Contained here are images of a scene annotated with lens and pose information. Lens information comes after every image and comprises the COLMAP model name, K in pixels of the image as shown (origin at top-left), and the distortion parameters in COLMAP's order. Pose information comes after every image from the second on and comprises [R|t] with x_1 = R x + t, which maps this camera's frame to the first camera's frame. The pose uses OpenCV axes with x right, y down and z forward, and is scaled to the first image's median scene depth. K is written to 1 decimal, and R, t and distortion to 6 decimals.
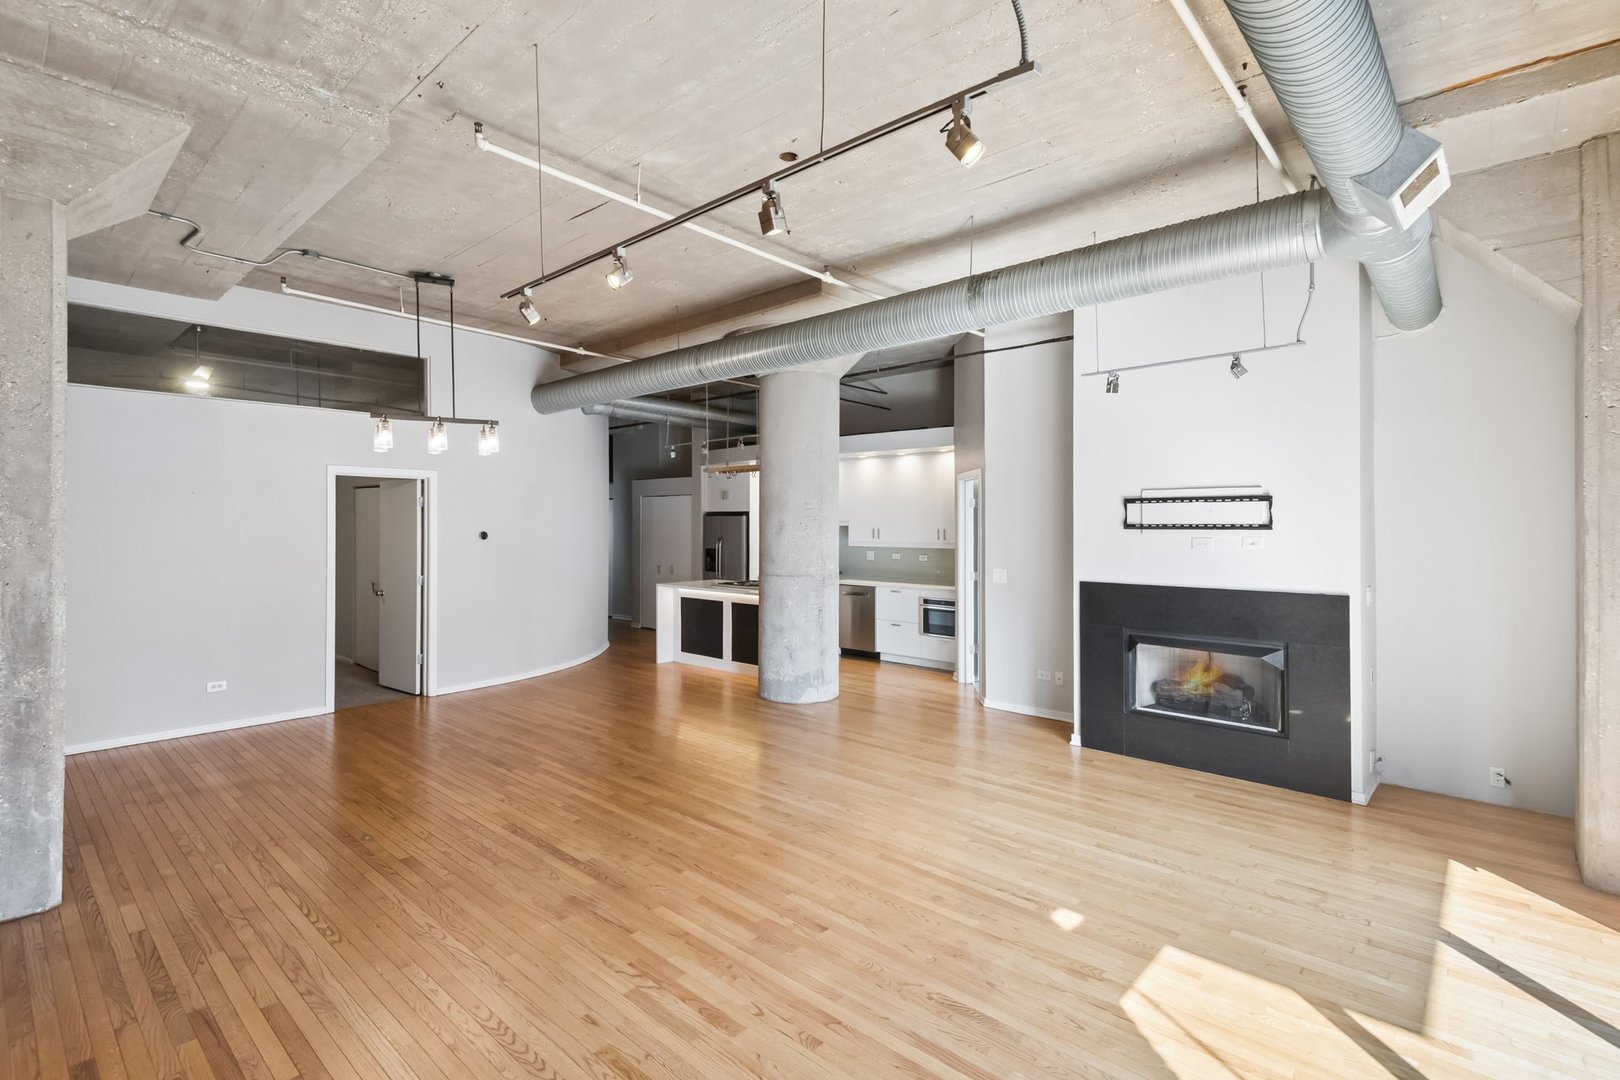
lens RADIAL K [[749.9, 0, 799.1], [0, 749.9, 518.1], [0, 0, 1]] dist [0.043187, -0.025919]
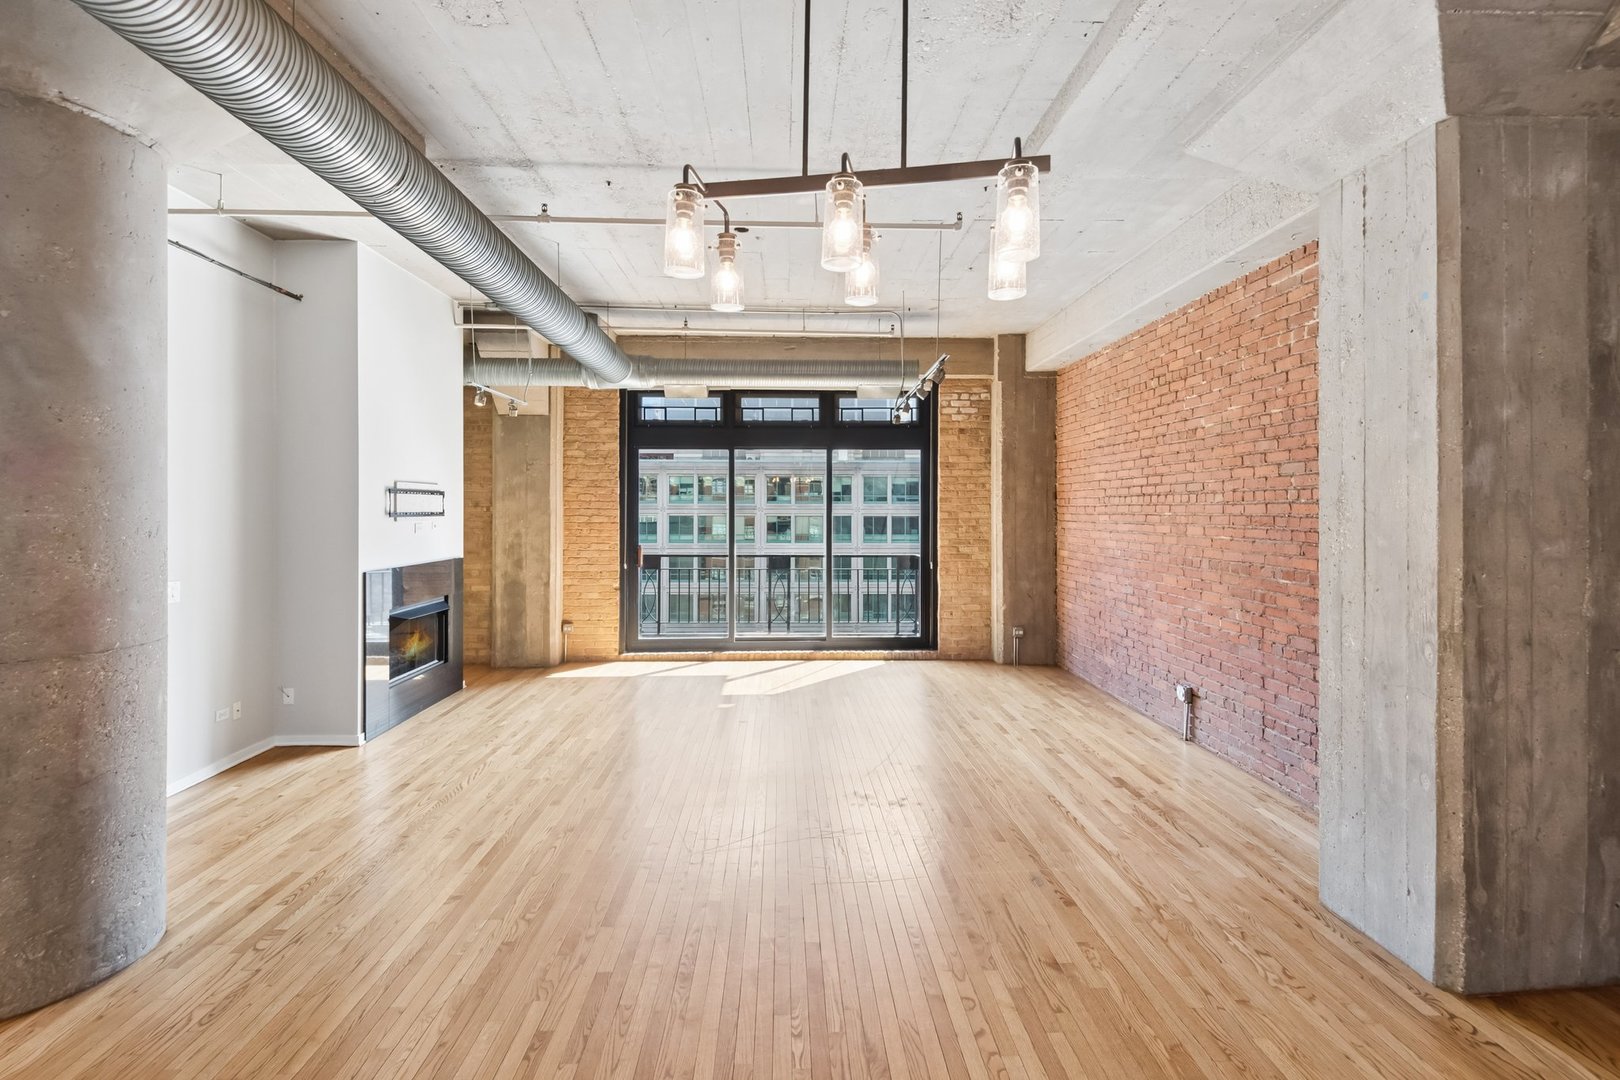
lens RADIAL K [[753.7, 0, 809.6], [0, 753.7, 512.2], [0, 0, 1]] dist [0.059741, -0.037400]
pose [[-0.703784, -0.004669, 0.710398, -0.847603], [-0.006301, 0.999980, 0.000330, 0.003912], [-0.710386, -0.004244, -0.703800, 1.519802]]
